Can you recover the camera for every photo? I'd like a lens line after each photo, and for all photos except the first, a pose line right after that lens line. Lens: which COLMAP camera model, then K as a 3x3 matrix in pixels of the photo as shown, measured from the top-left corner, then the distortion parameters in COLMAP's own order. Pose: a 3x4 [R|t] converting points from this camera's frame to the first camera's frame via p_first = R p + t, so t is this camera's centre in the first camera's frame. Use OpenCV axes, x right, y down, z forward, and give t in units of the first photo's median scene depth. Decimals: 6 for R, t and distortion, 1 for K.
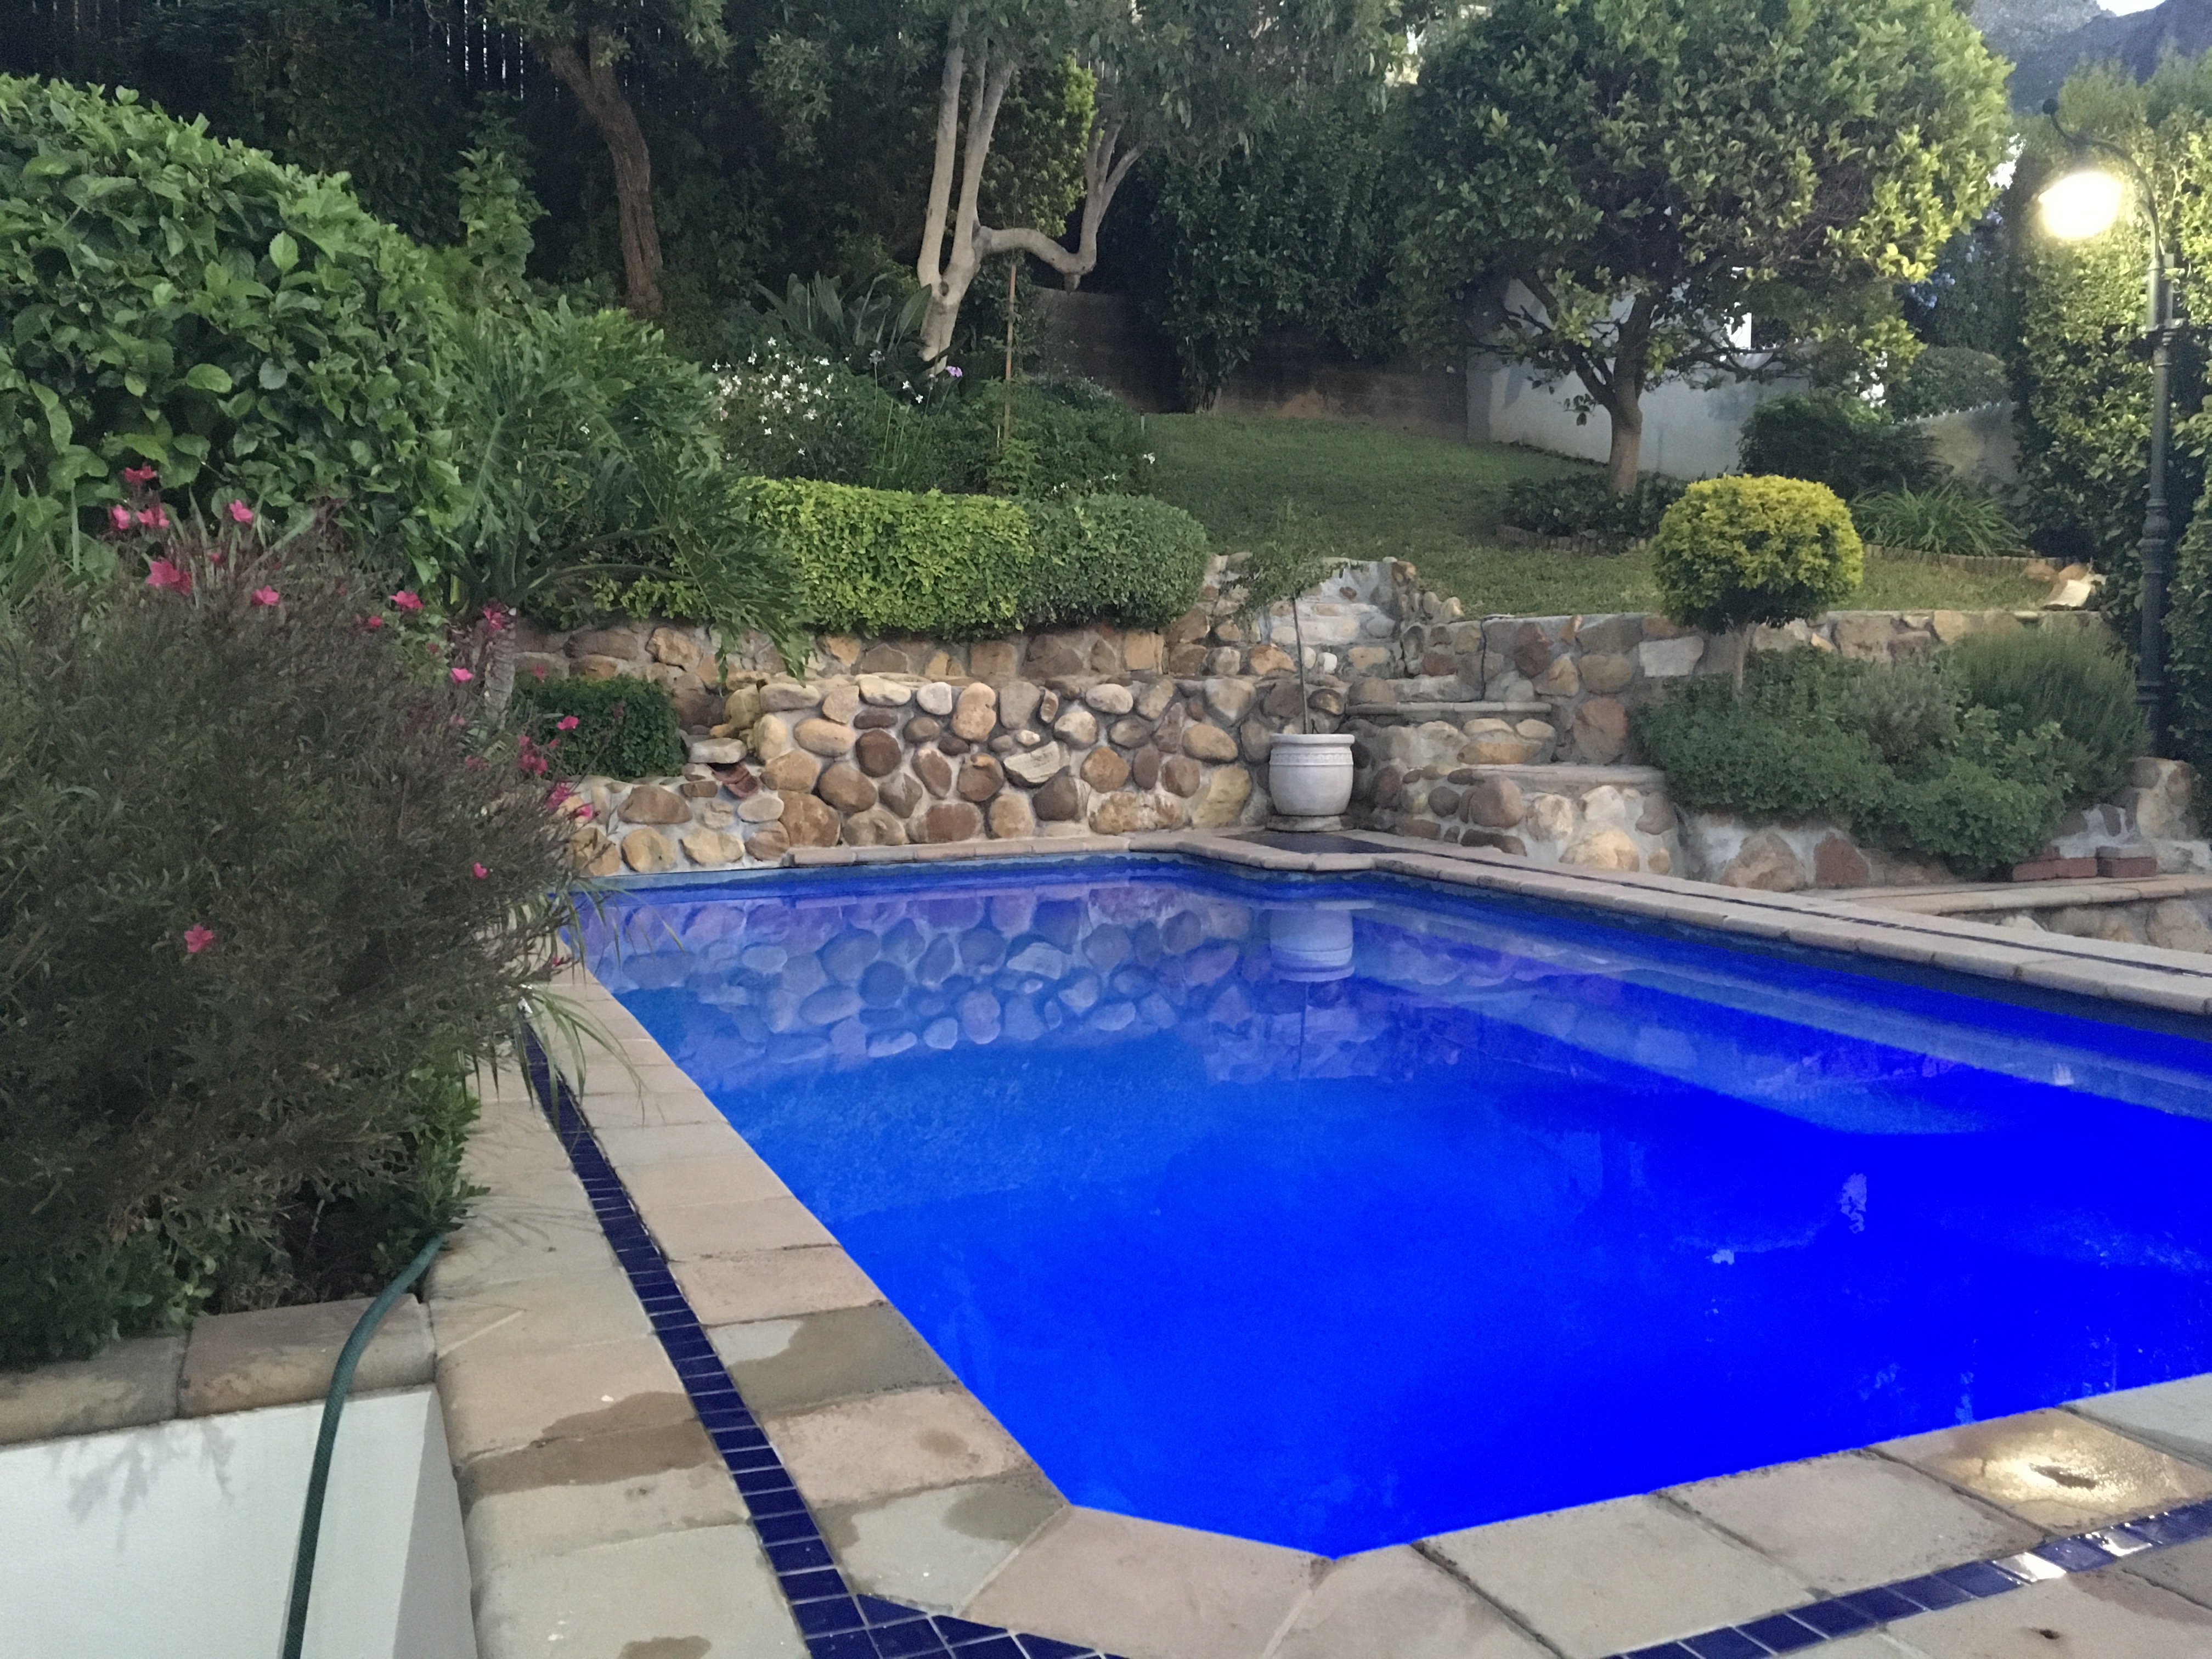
lens RADIAL K [[1861.7, 0, 1099.3], [0, 1861.7, 823.4], [0, 0, 1]] dist [0.056381, -0.073730]
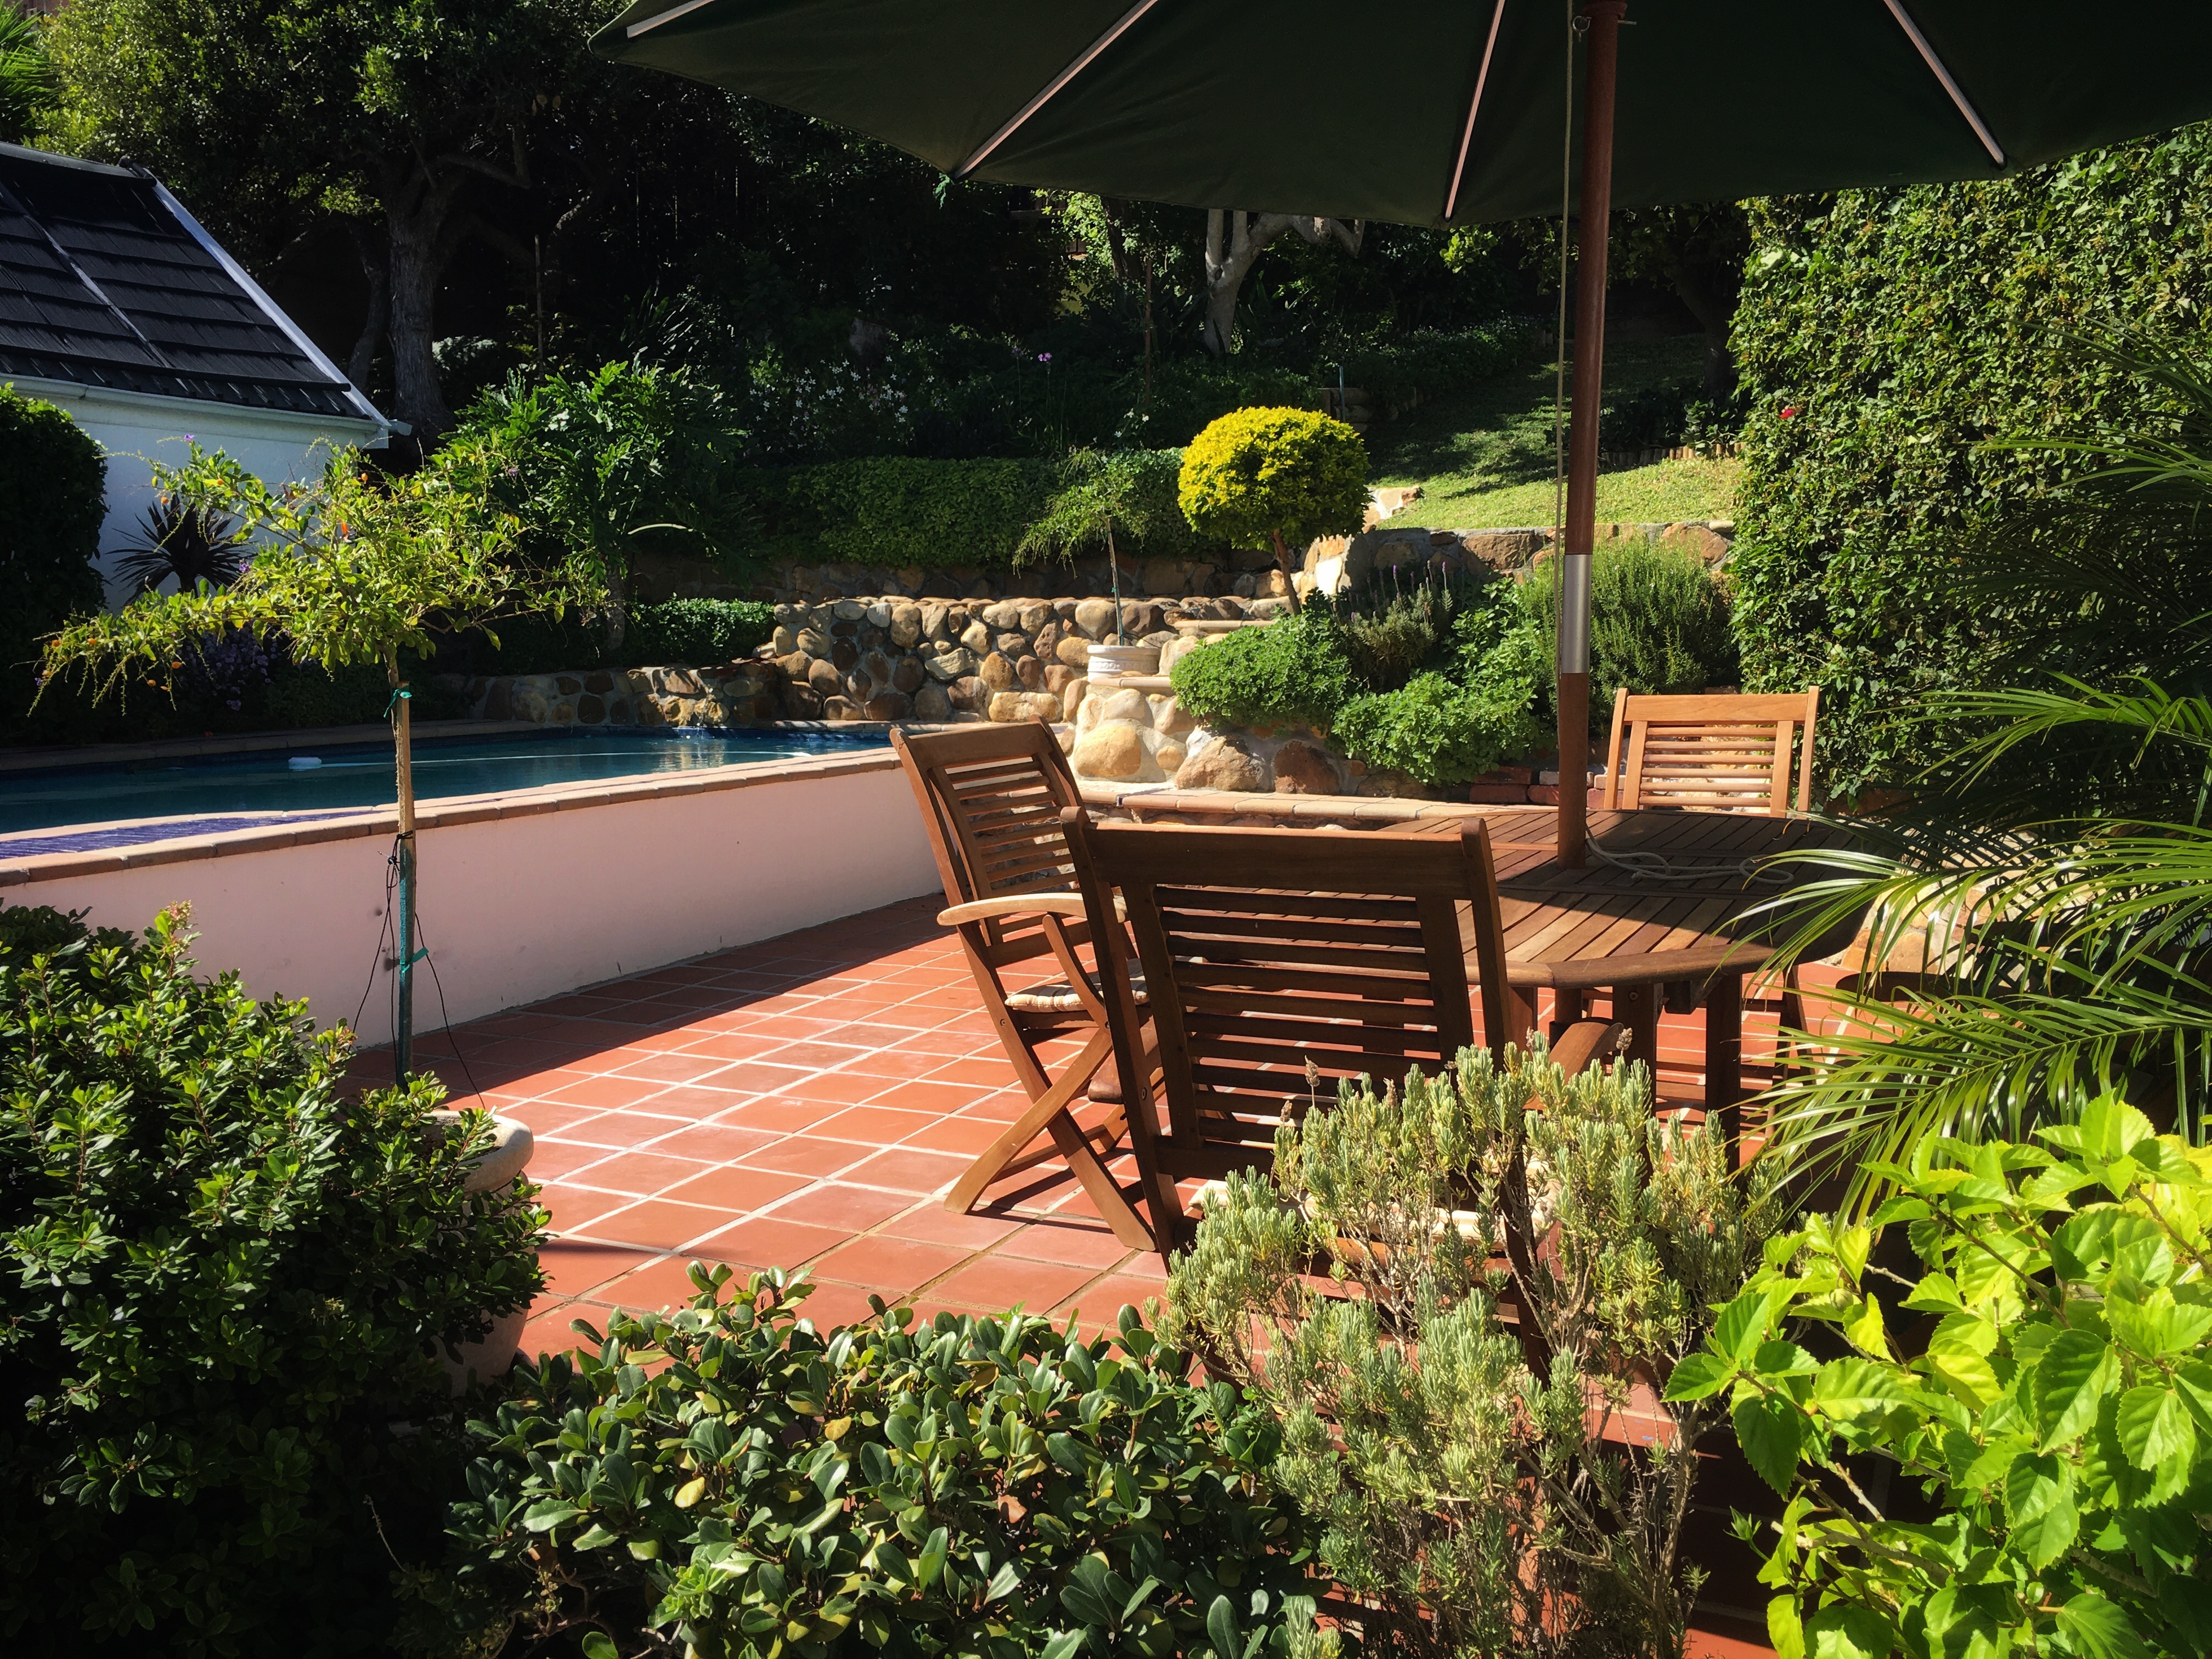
lens RADIAL K [[1861.7, 0, 1120.6], [0, 1861.7, 821.4], [0, 0, 1]] dist [0.056381, -0.073730]
pose [[0.680441, 0.081658, -0.728239, 0.990958], [-0.060166, 0.996642, 0.055537, -0.002377], [0.730329, 0.006026, 0.683069, 0.188040]]
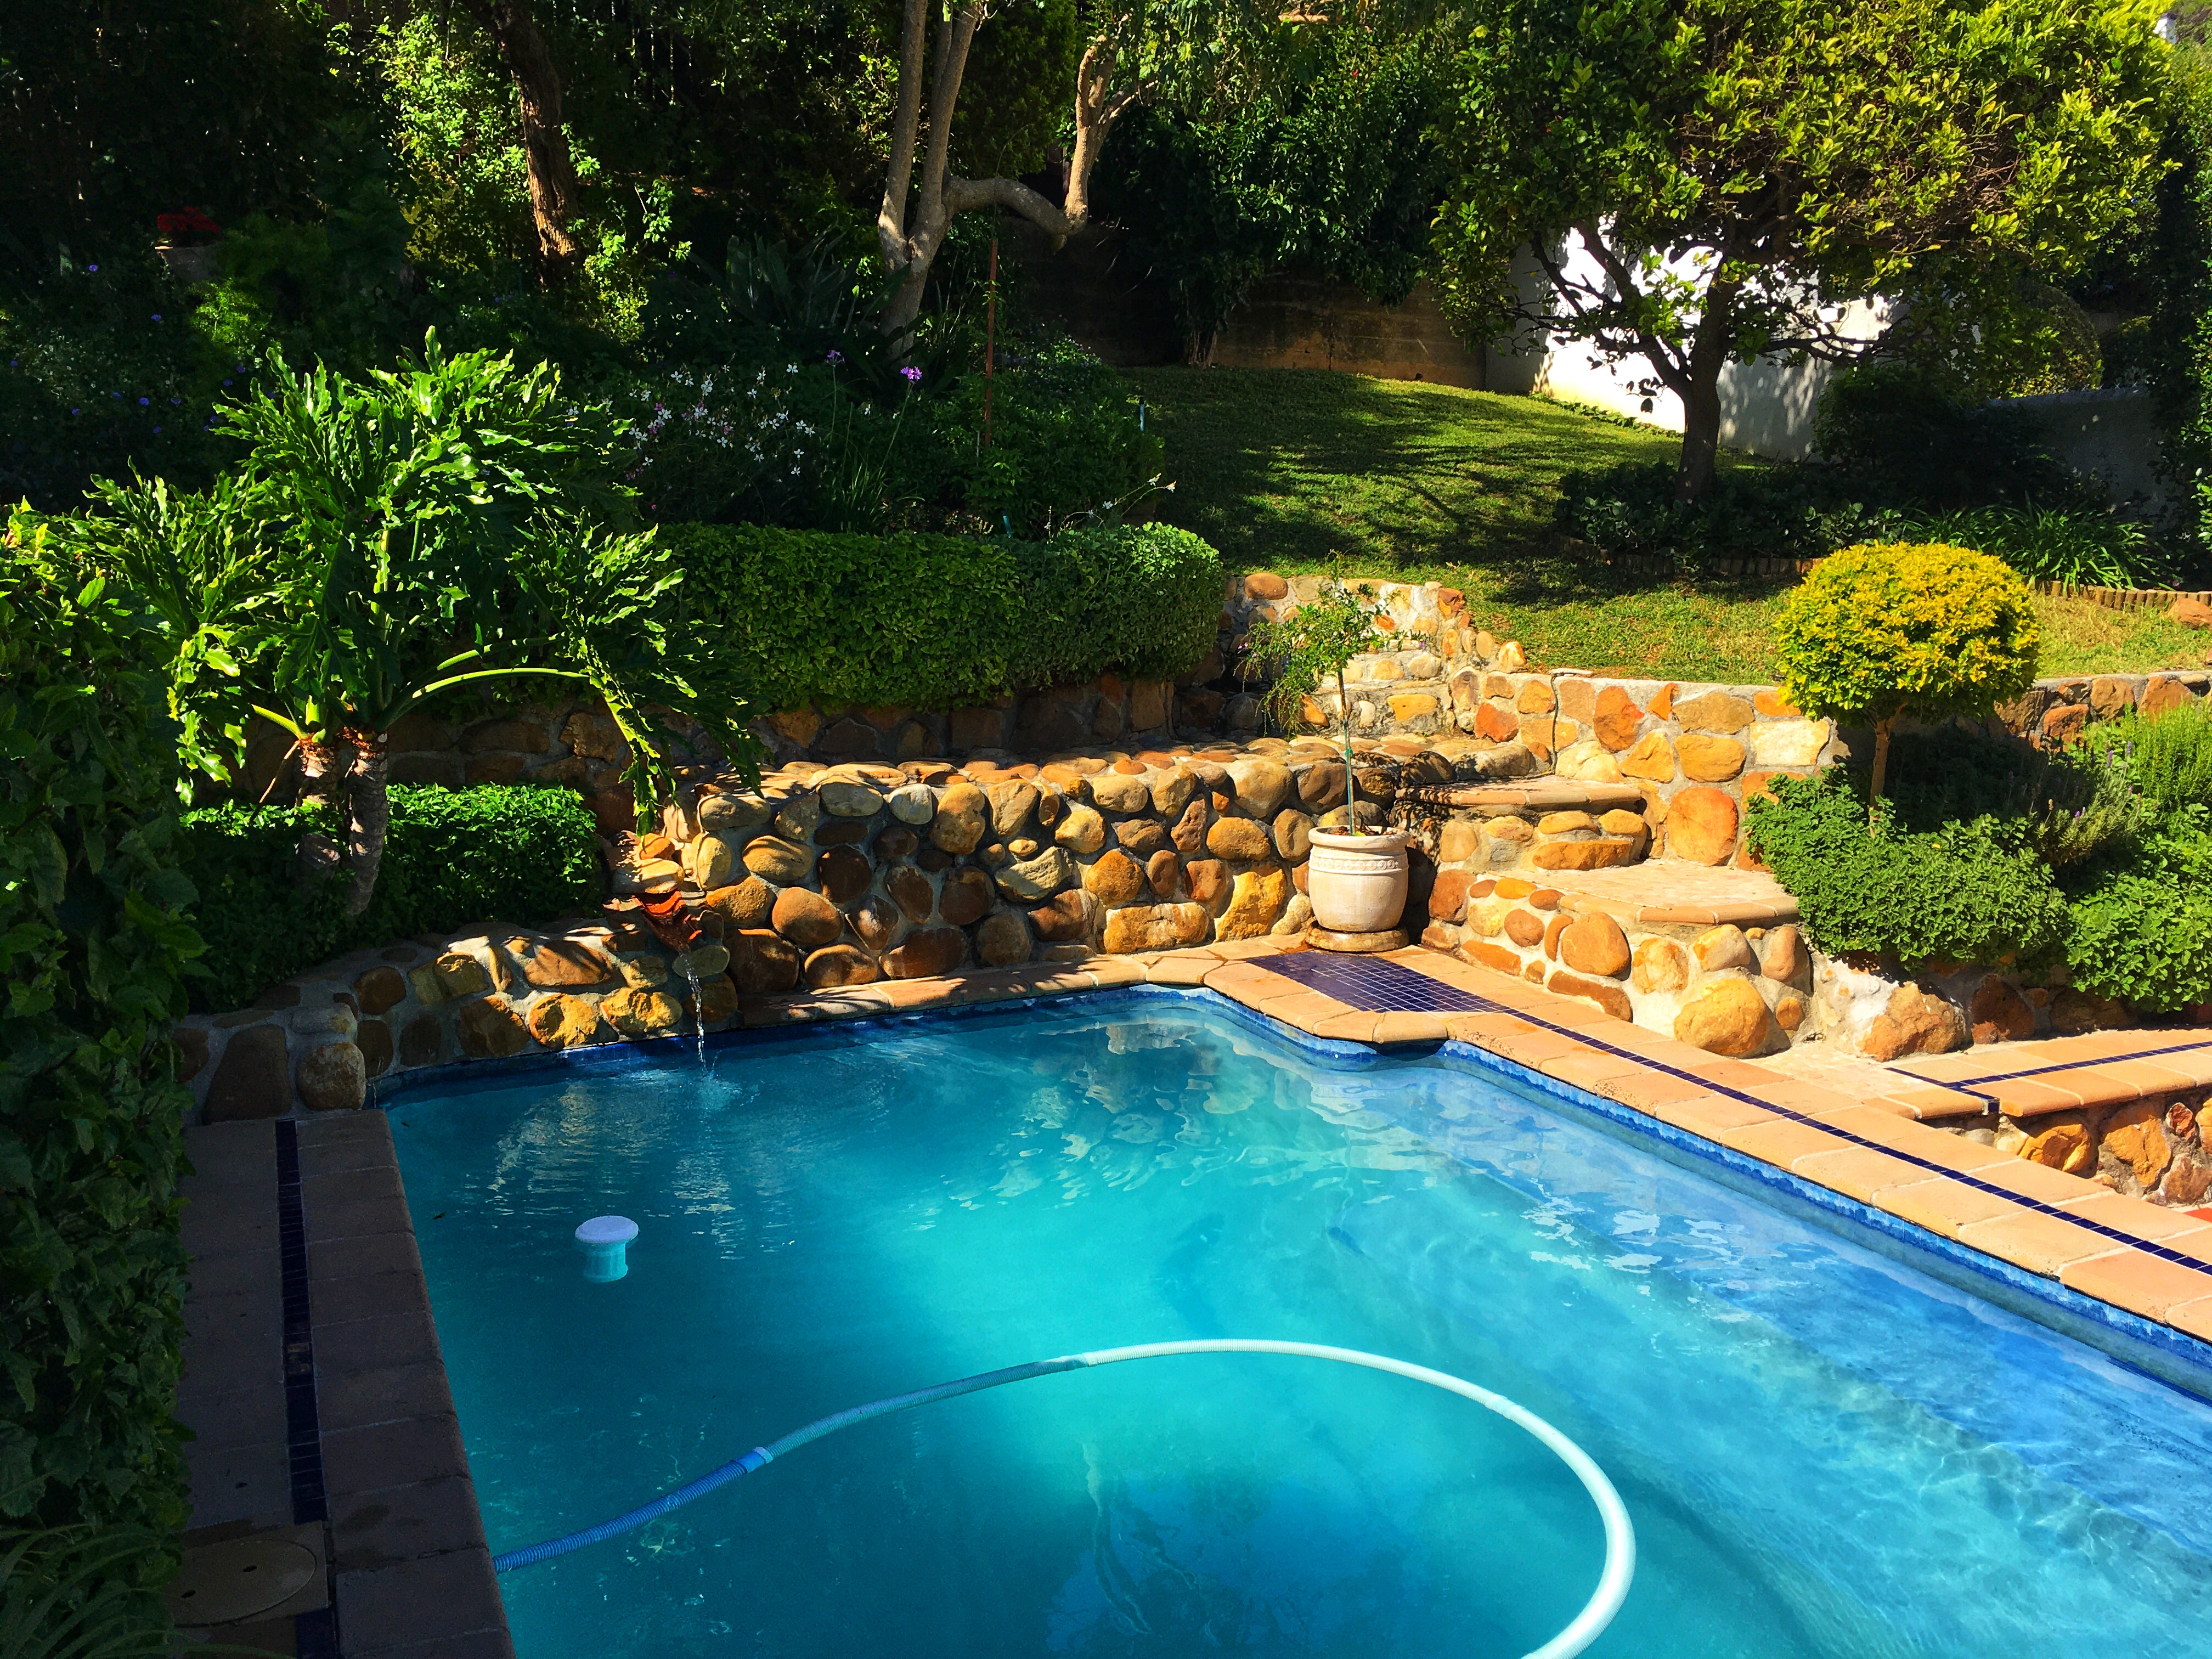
lens RADIAL K [[1861.7, 0, 1096.8], [0, 1861.7, 825.2], [0, 0, 1]] dist [0.056381, -0.073730]
pose [[0.999743, -0.004651, 0.022173, -0.023221], [0.003057, 0.997444, 0.071390, -0.111397], [-0.022448, -0.071303, 0.997202, 0.165257]]
